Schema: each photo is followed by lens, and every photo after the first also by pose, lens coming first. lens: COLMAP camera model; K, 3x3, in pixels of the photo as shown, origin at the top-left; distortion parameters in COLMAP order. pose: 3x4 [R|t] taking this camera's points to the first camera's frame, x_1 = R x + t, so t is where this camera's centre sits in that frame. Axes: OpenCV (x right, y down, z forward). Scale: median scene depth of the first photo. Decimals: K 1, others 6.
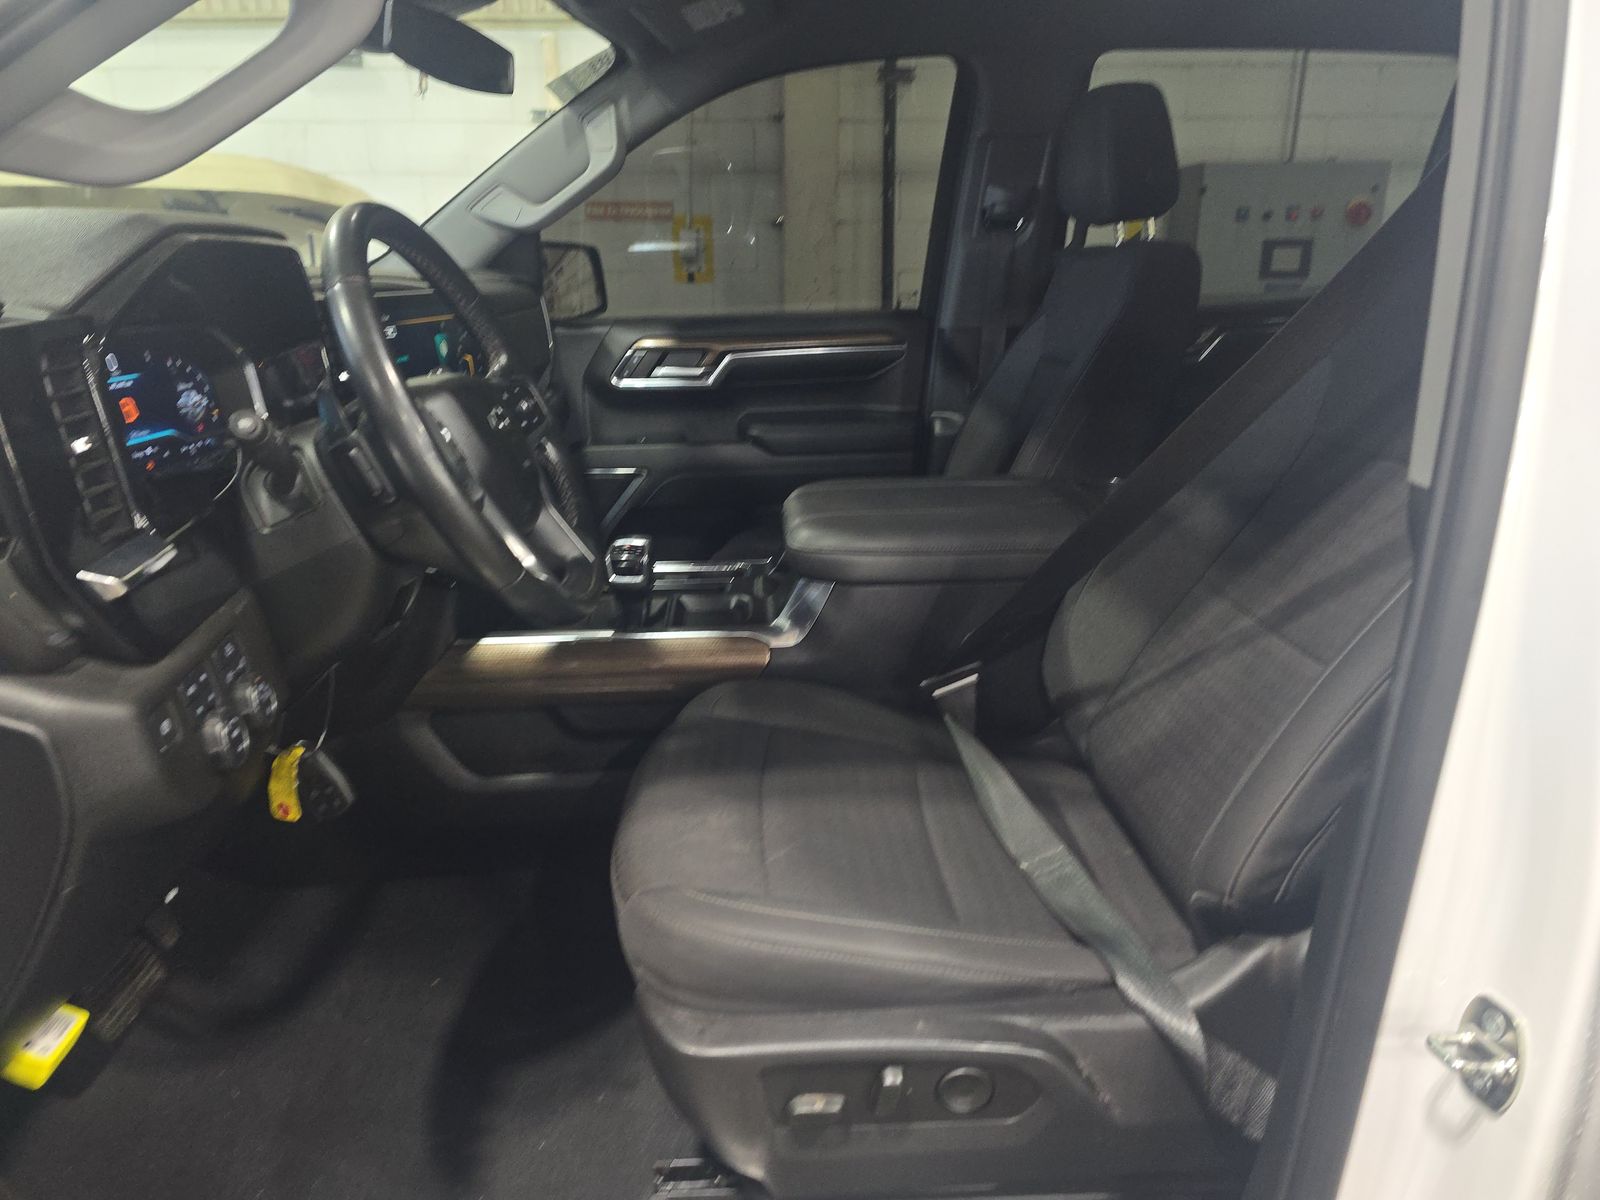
lens RADIAL K [[1119.1, 0, 800.0], [0, 1119.1, 600.0], [0, 0, 1]] dist [0.046900, -0.002875]
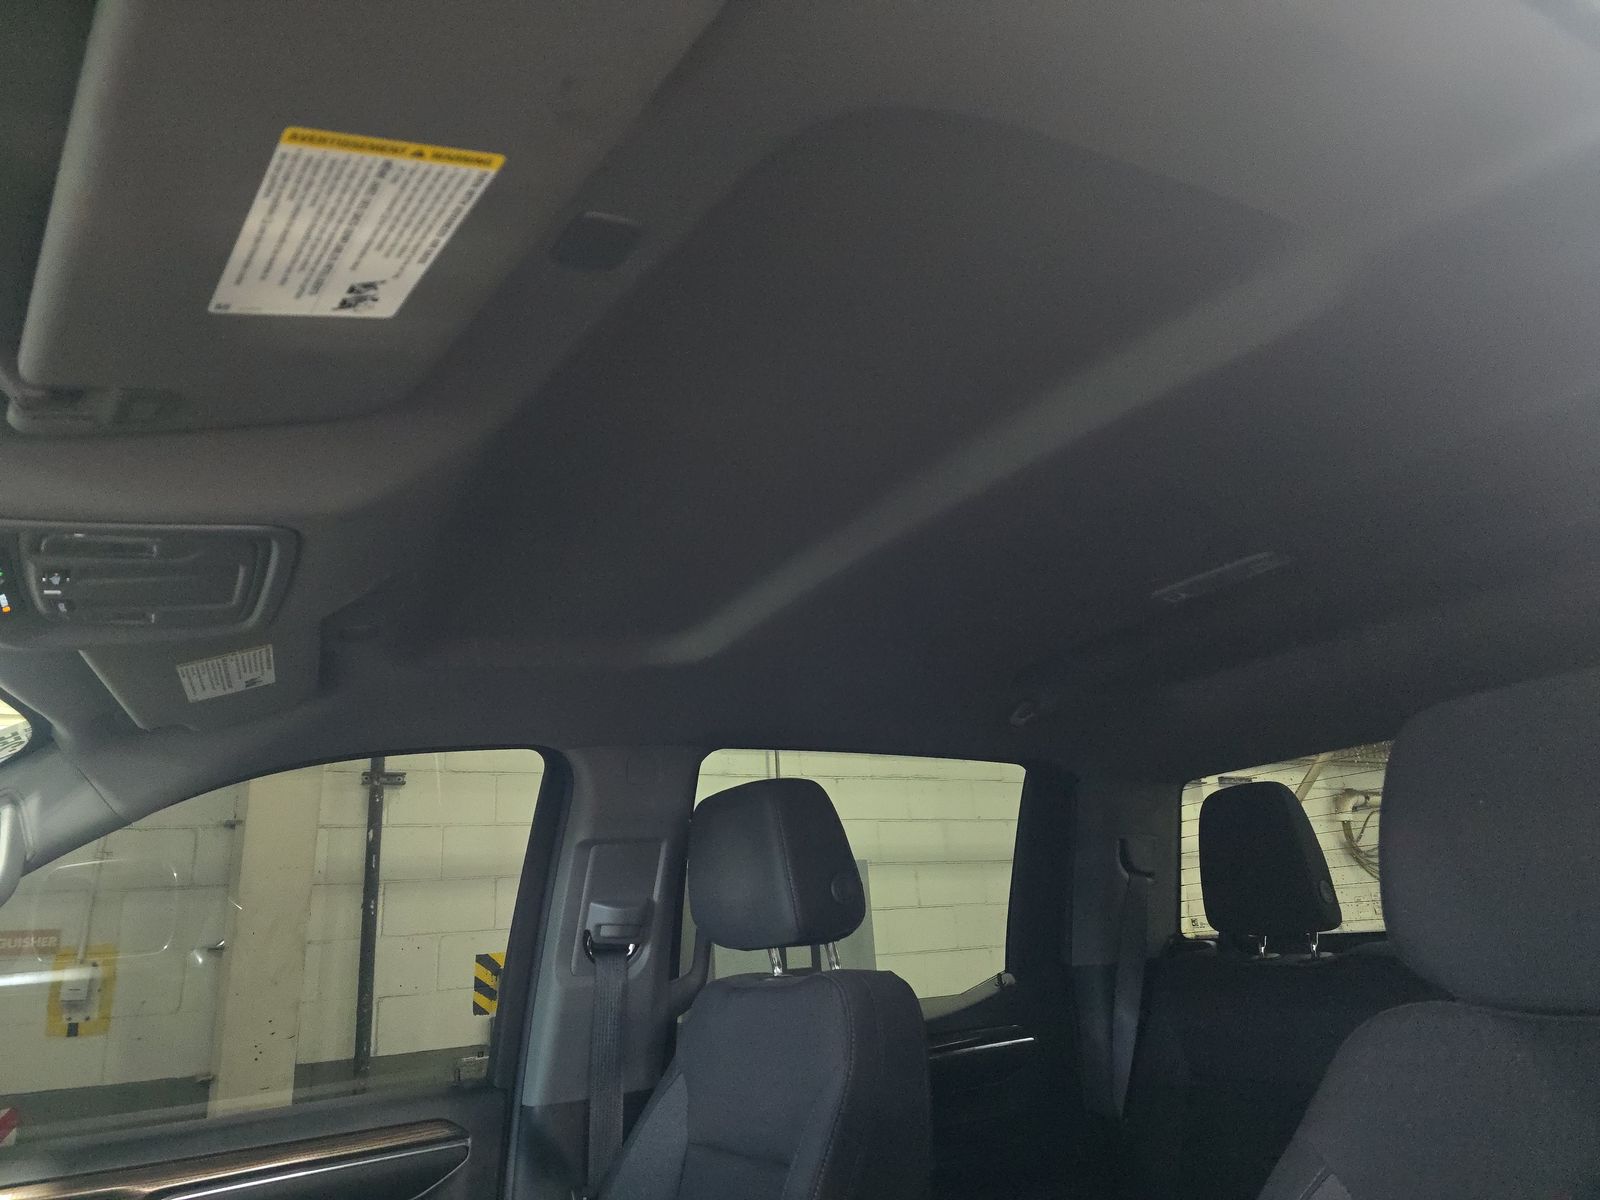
lens RADIAL K [[1119.1, 0, 800.0], [0, 1119.1, 600.0], [0, 0, 1]] dist [0.046900, -0.002875]
pose [[0.895165, 0.085302, 0.437497, -0.055180], [0.176425, 0.833554, -0.523509, -0.110843], [-0.409334, 0.545812, 0.731119, 0.265197]]
